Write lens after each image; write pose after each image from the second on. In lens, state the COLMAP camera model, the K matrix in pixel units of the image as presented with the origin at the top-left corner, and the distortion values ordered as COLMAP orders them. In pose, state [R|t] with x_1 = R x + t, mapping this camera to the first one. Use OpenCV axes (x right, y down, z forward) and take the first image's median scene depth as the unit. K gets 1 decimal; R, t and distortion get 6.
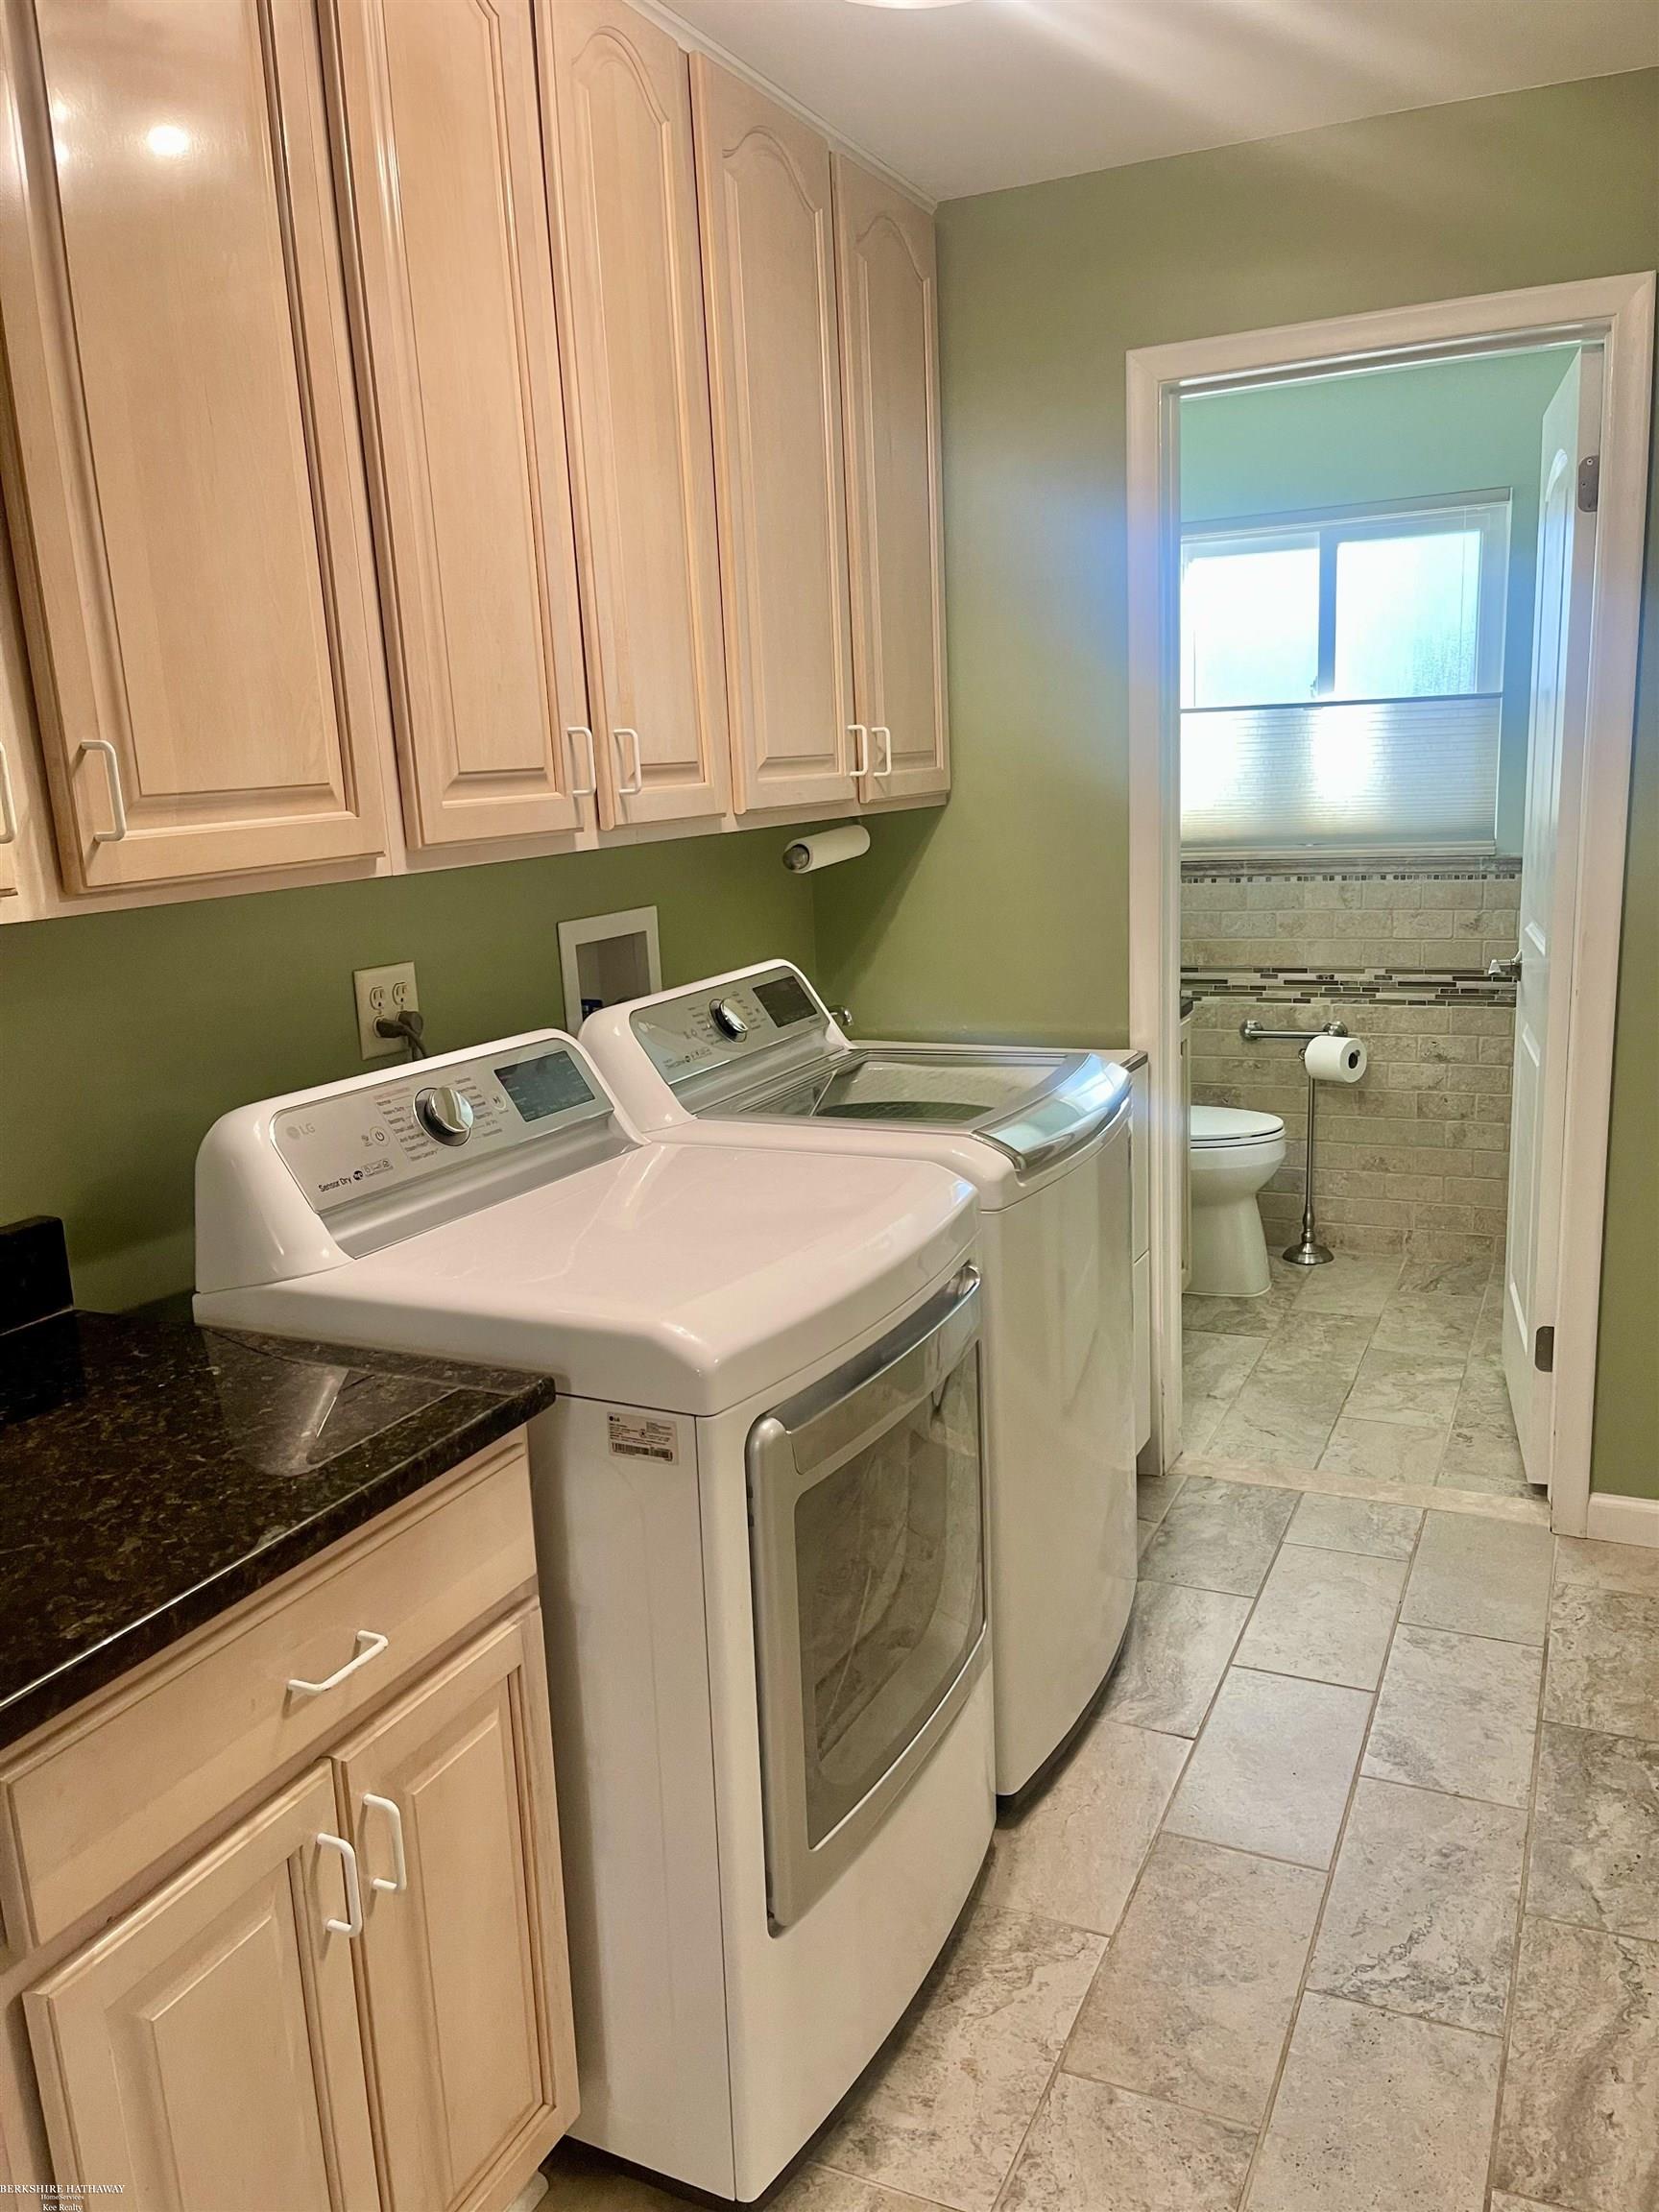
lens RADIAL K [[1661.8, 0, 835.5], [0, 1661.8, 1097.7], [0, 0, 1]] dist [0.007303, -0.012621]
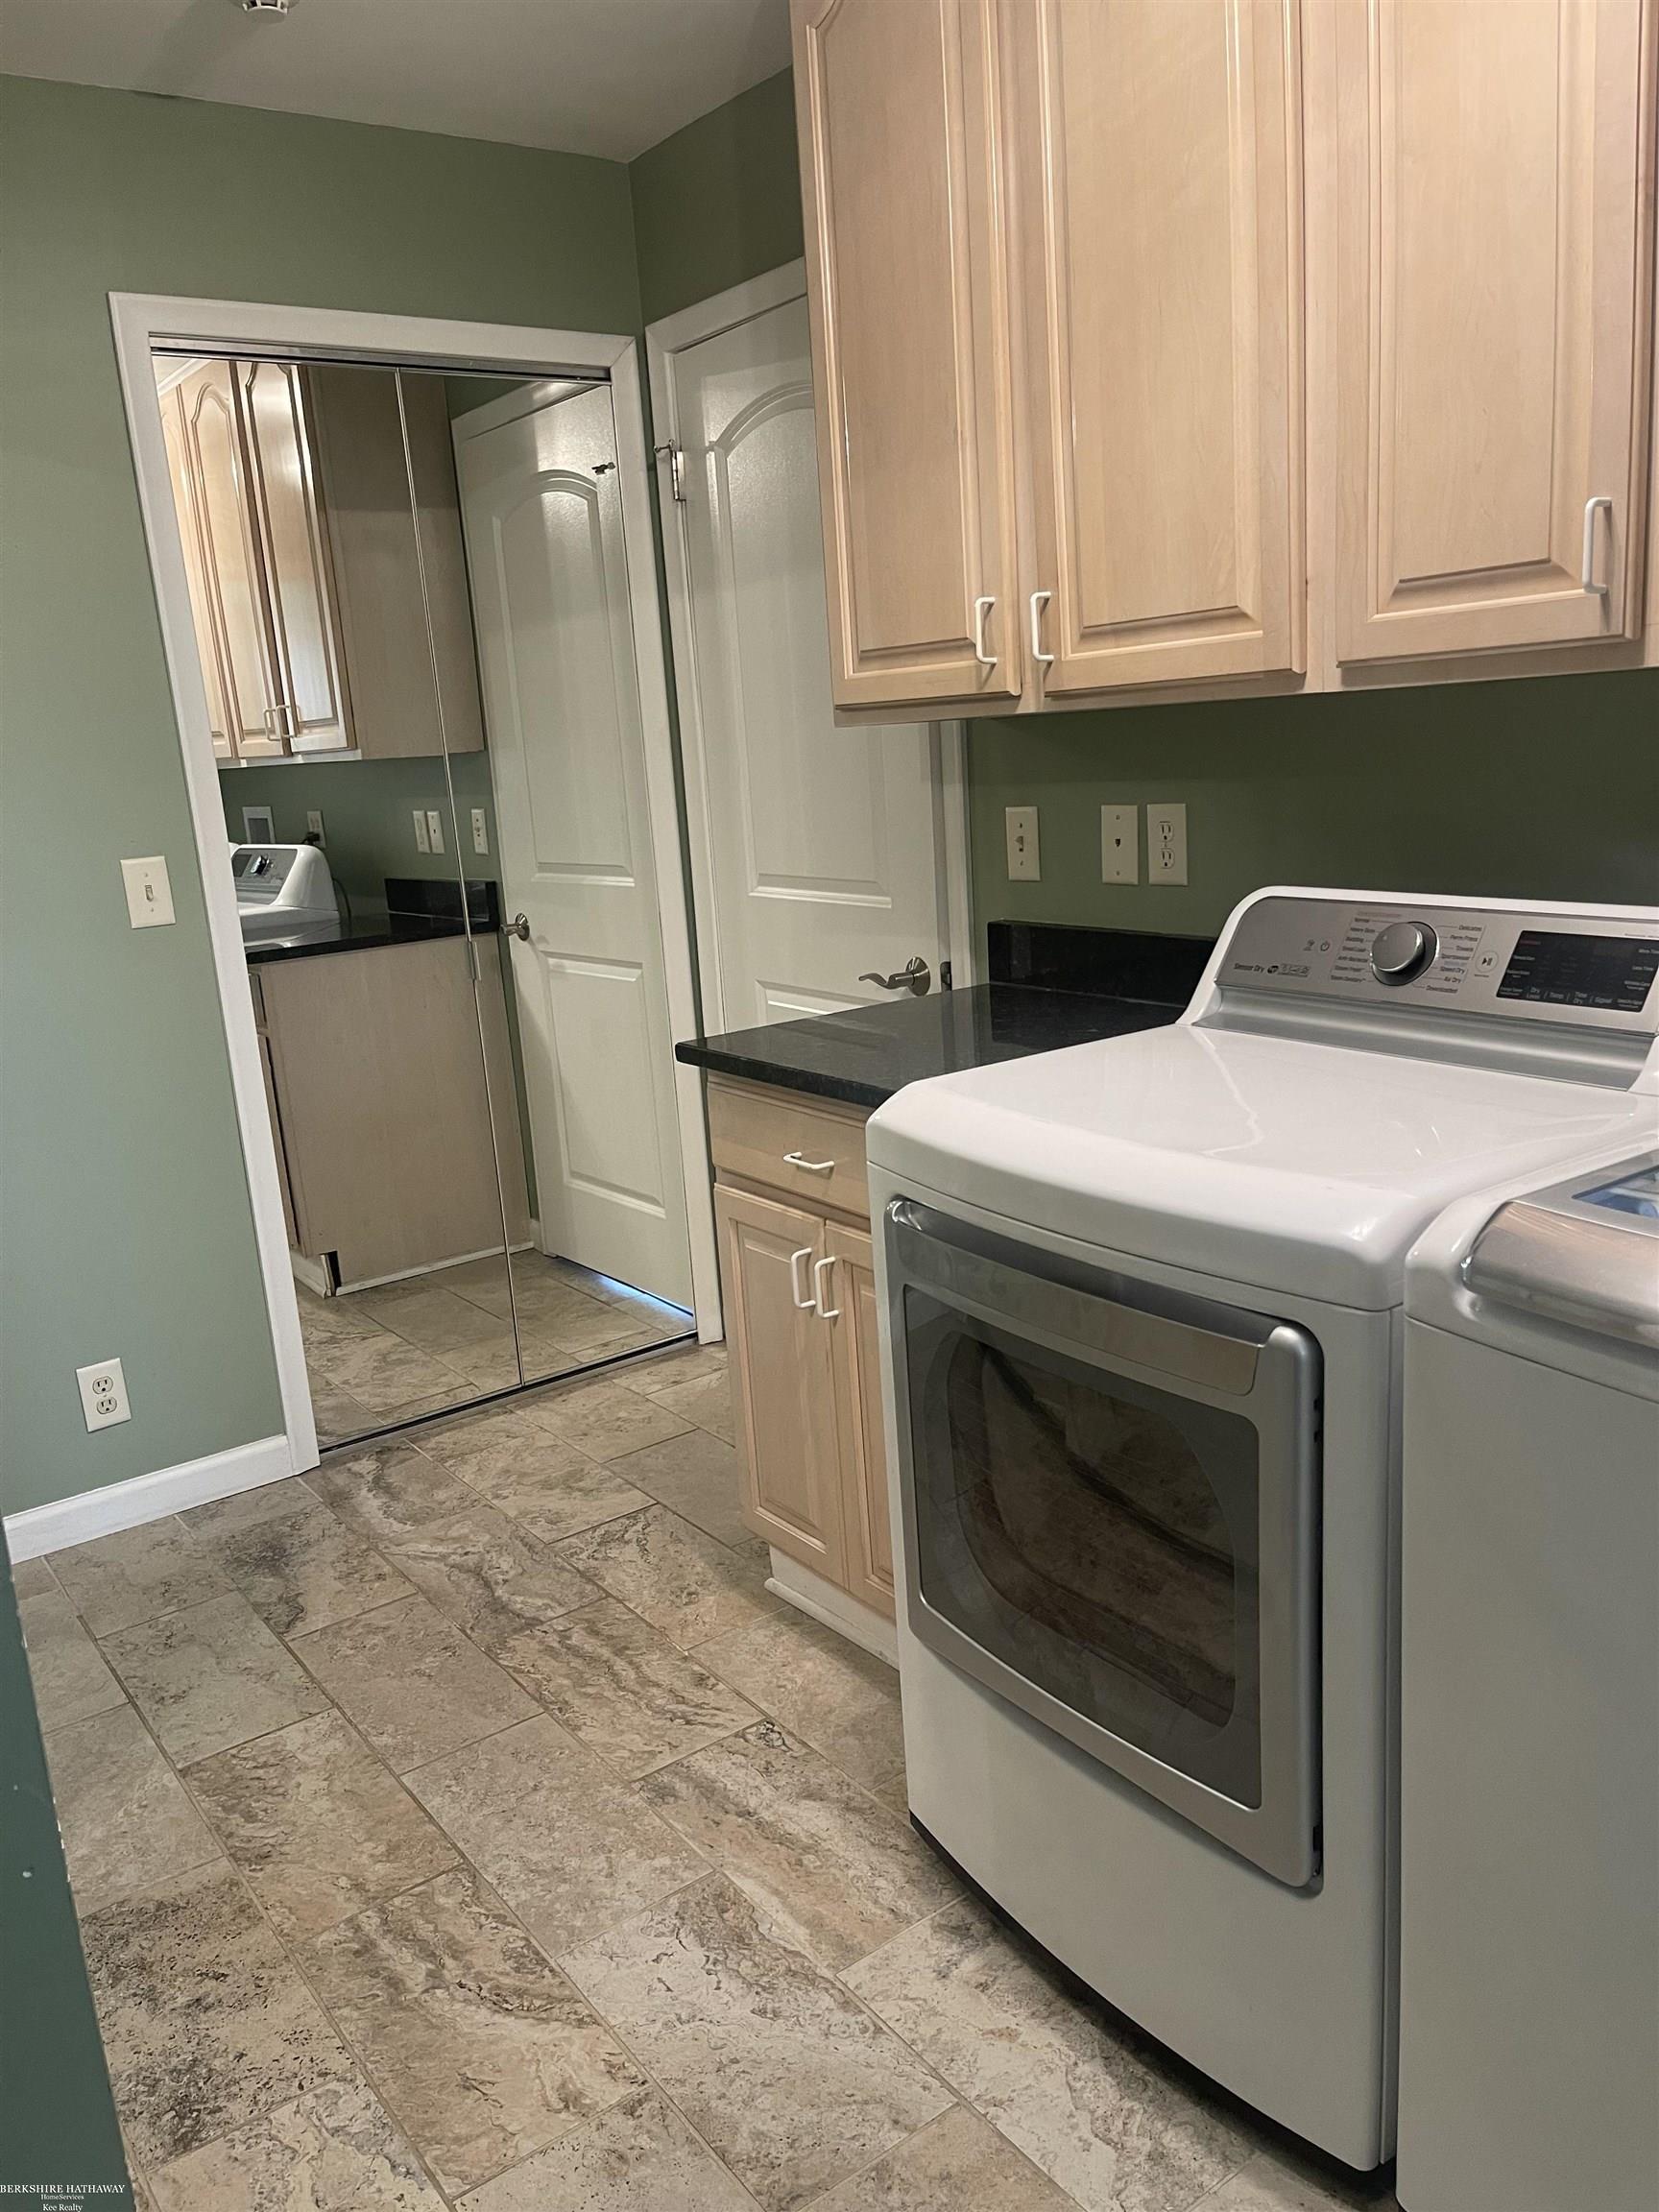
lens RADIAL K [[1661.8, 0, 838.6], [0, 1661.8, 1118.2], [0, 0, 1]] dist [0.007303, -0.012621]
pose [[-0.470621, 0.274994, -0.838388, 0.795618], [-0.088203, 0.930770, 0.354807, -0.225971], [0.877916, 0.240928, -0.413784, 1.226018]]
